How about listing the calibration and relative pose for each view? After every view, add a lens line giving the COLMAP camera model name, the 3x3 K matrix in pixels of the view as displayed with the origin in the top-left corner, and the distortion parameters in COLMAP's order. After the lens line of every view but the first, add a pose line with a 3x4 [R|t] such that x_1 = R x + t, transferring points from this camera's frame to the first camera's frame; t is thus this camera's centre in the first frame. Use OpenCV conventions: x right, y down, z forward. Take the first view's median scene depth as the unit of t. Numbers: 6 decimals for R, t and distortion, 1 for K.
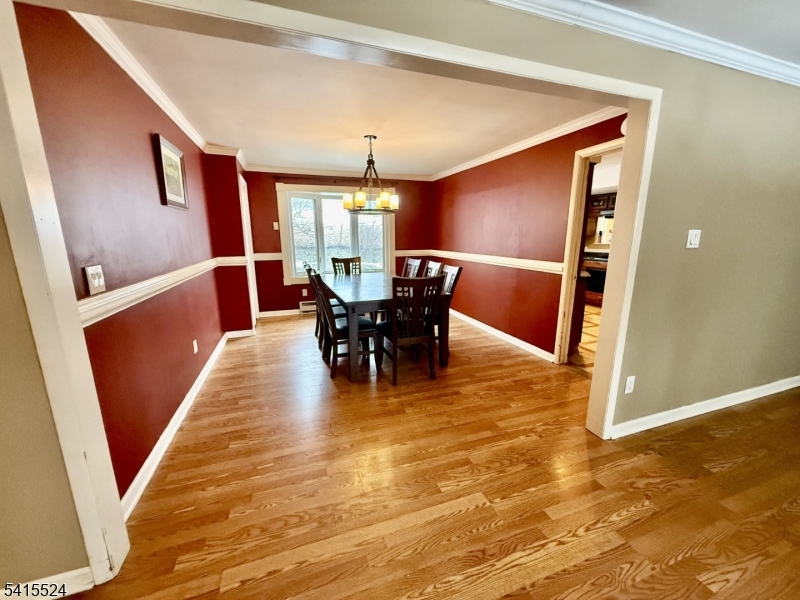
lens RADIAL K [[317.2, 0, 397.0], [0, 317.2, 300.1], [0, 0, 1]] dist [0.003048, -0.000636]
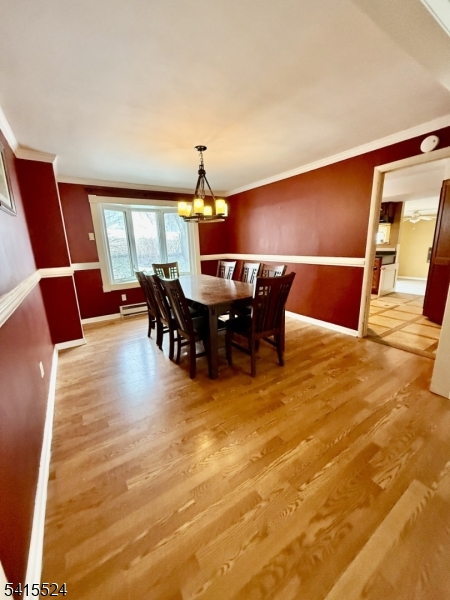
lens RADIAL K [[237.9, 0, 223.9], [0, 237.9, 298.6], [0, 0, 1]] dist [0.003048, -0.000636]
pose [[0.969803, -0.083985, 0.228974, -0.231727], [0.079352, 0.996414, 0.029381, -0.026723], [-0.230621, -0.010324, 0.972989, 0.195736]]
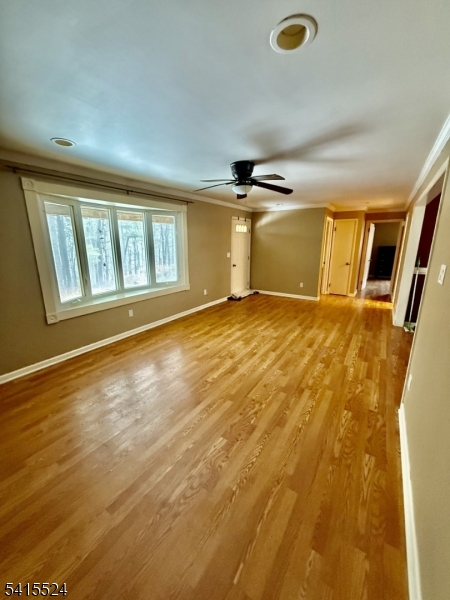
lens RADIAL K [[237.9, 0, 227.5], [0, 237.9, 298.6], [0, 0, 1]] dist [0.003048, -0.000636]
pose [[-0.788185, 0.150482, -0.596758, 1.120021], [-0.122153, 0.912103, 0.391339, -0.194538], [0.603194, 0.381344, -0.700524, 0.680776]]
